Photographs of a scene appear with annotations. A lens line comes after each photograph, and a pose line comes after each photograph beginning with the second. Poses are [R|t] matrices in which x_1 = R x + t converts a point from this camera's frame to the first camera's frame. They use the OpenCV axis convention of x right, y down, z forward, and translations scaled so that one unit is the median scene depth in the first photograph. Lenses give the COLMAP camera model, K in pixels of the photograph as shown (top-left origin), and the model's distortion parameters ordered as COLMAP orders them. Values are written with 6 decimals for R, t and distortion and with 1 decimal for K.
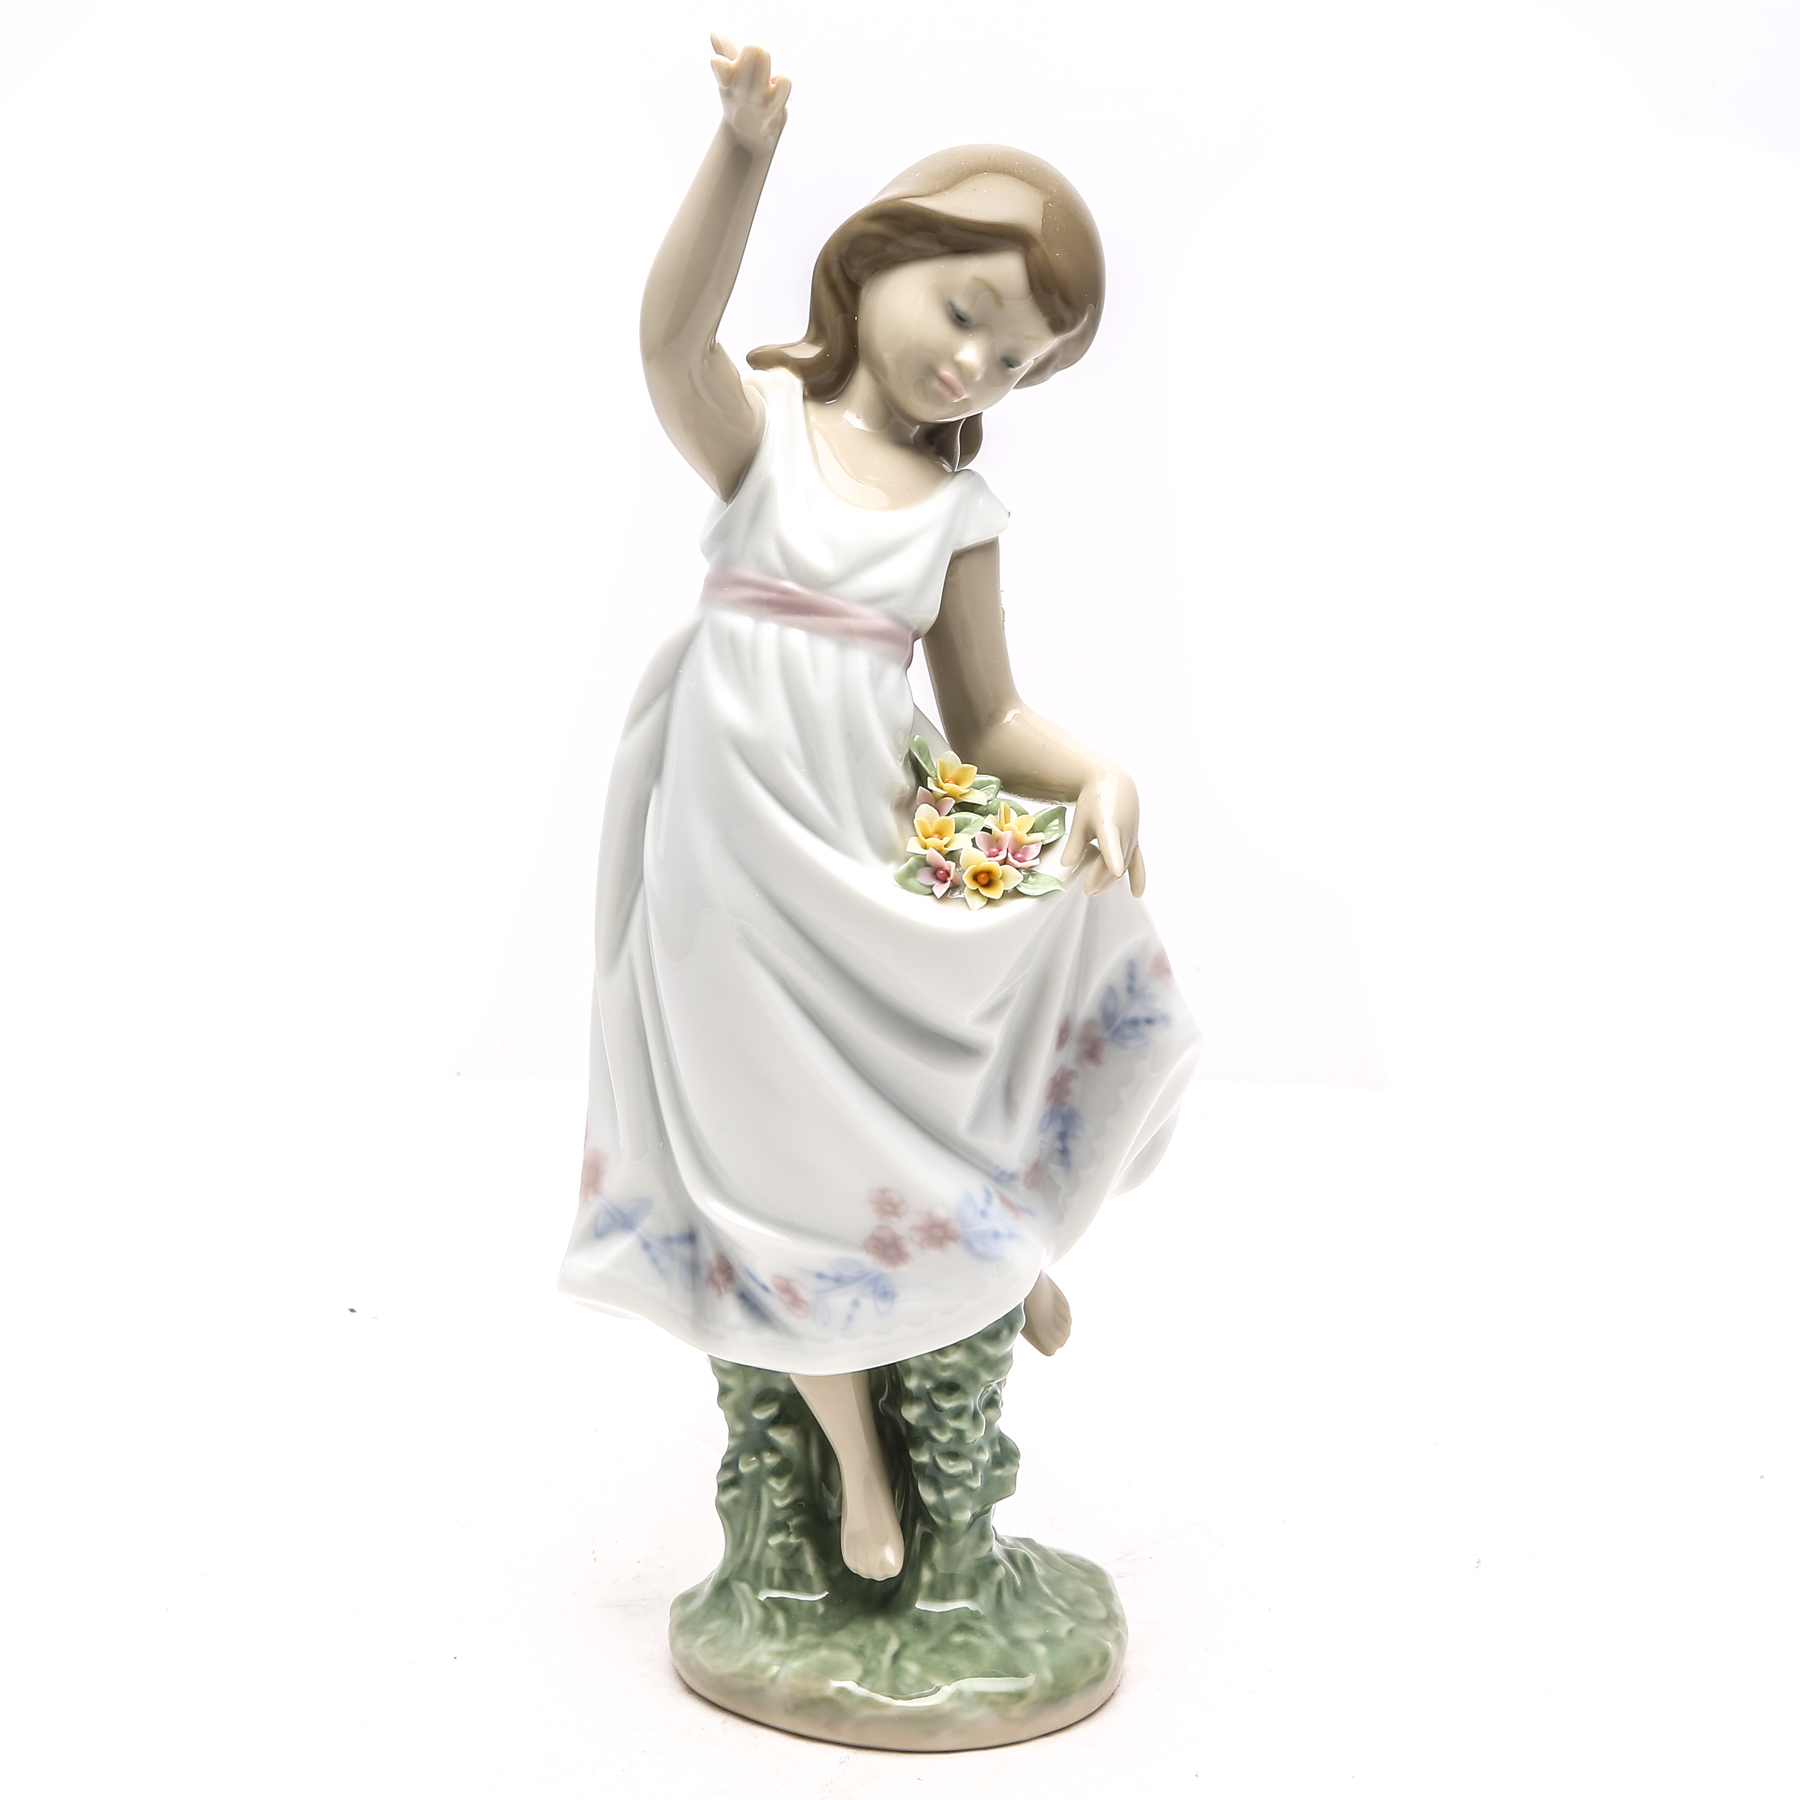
lens RADIAL K [[4457.9, 0, 895.4], [0, 4457.9, 925.0], [0, 0, 1]] dist [0.128219, -0.169114]
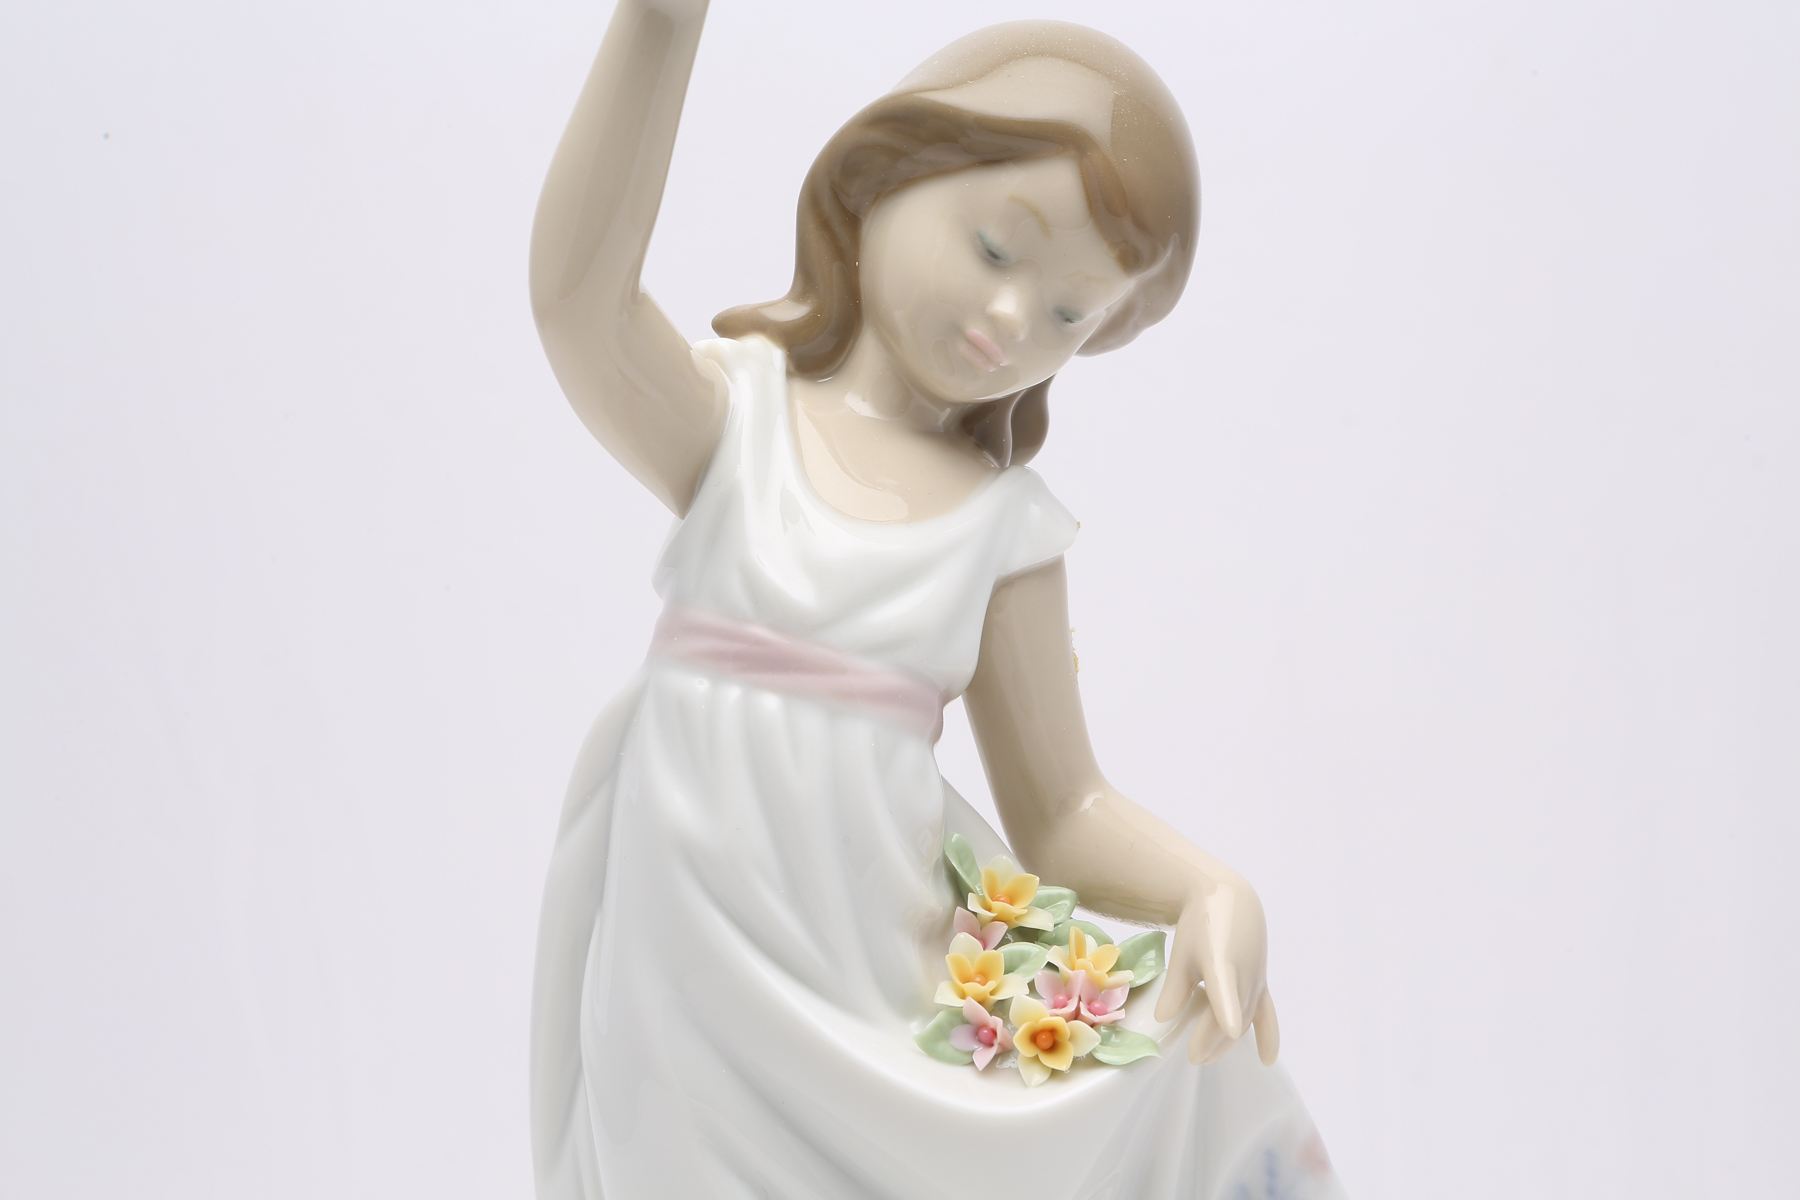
lens RADIAL K [[3611.4, 0, 900.0], [0, 3611.4, 600.0], [0, 0, 1]] dist [0.484785, -0.051138]
pose [[0.995221, -0.027903, -0.093578, 0.051462], [0.020345, 0.996525, -0.080776, -0.032942], [0.095507, 0.078486, 0.992330, 0.414291]]
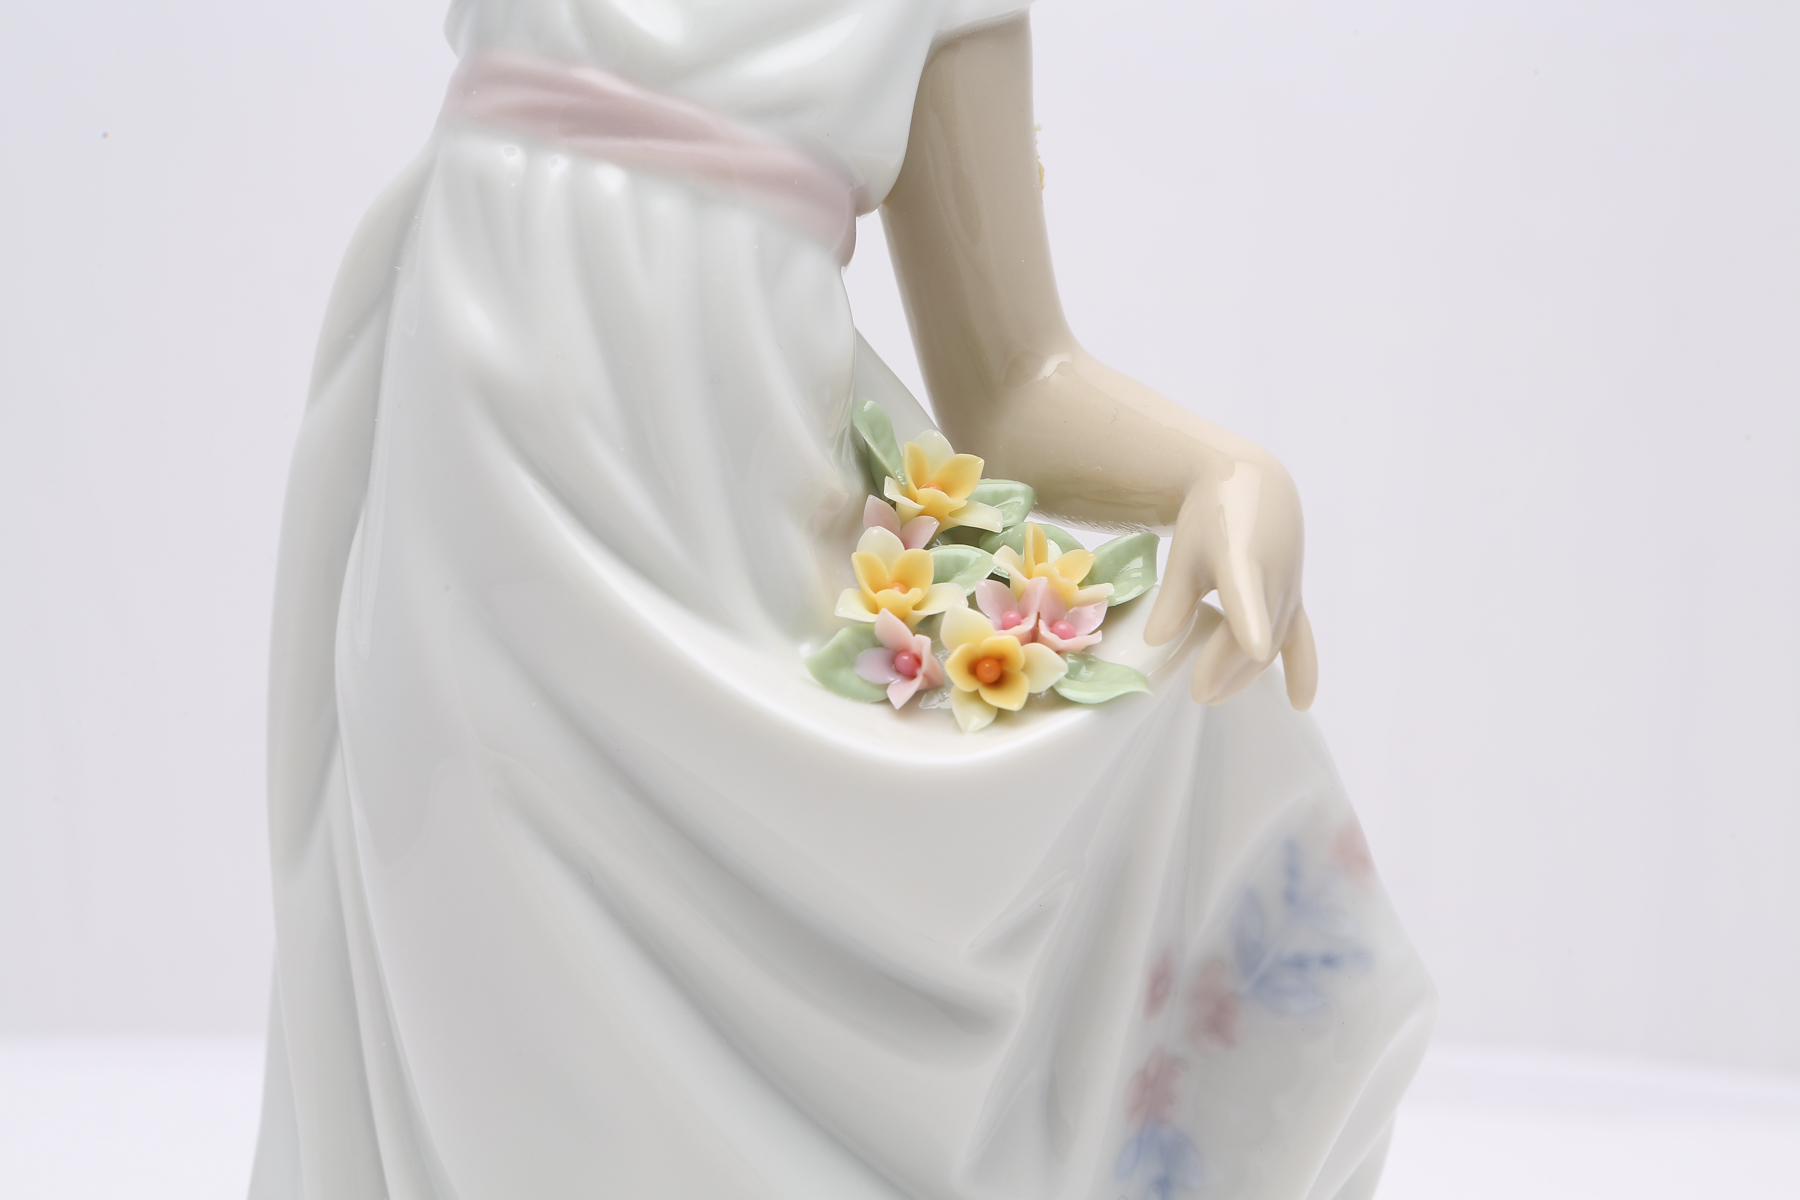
lens RADIAL K [[3611.4, 0, 900.0], [0, 3611.4, 600.0], [0, 0, 1]] dist [0.484785, -0.051138]
pose [[0.998237, -0.002884, -0.059277, 0.033076], [-0.001420, 0.997372, -0.072432, 0.010822], [0.059330, 0.072389, 0.995610, 0.582860]]
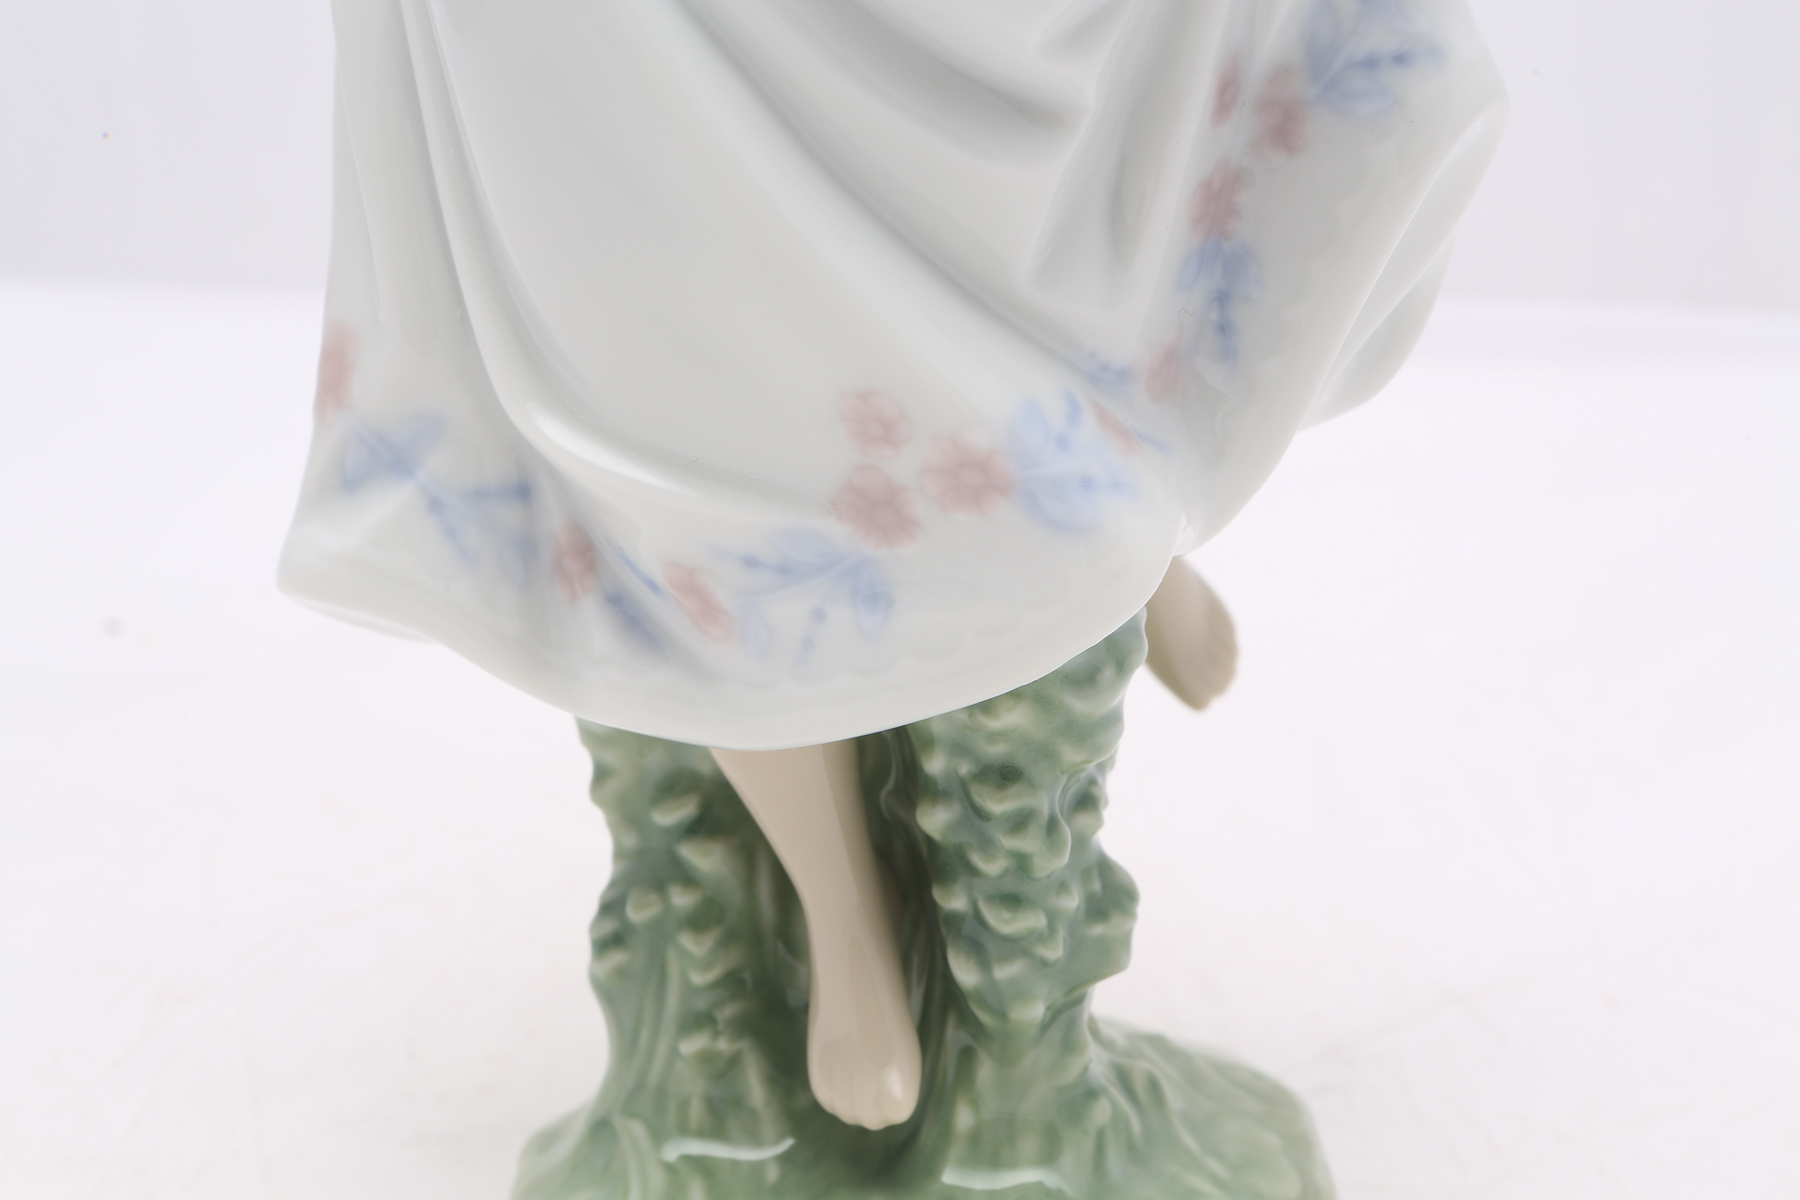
lens RADIAL K [[3611.4, 0, 900.0], [0, 3611.4, 600.0], [0, 0, 1]] dist [0.484785, -0.051138]
pose [[0.998183, 0.006414, -0.059915, 0.025961], [-0.001890, 0.997162, 0.075266, 0.051312], [0.060227, -0.075016, 0.995362, 0.581323]]
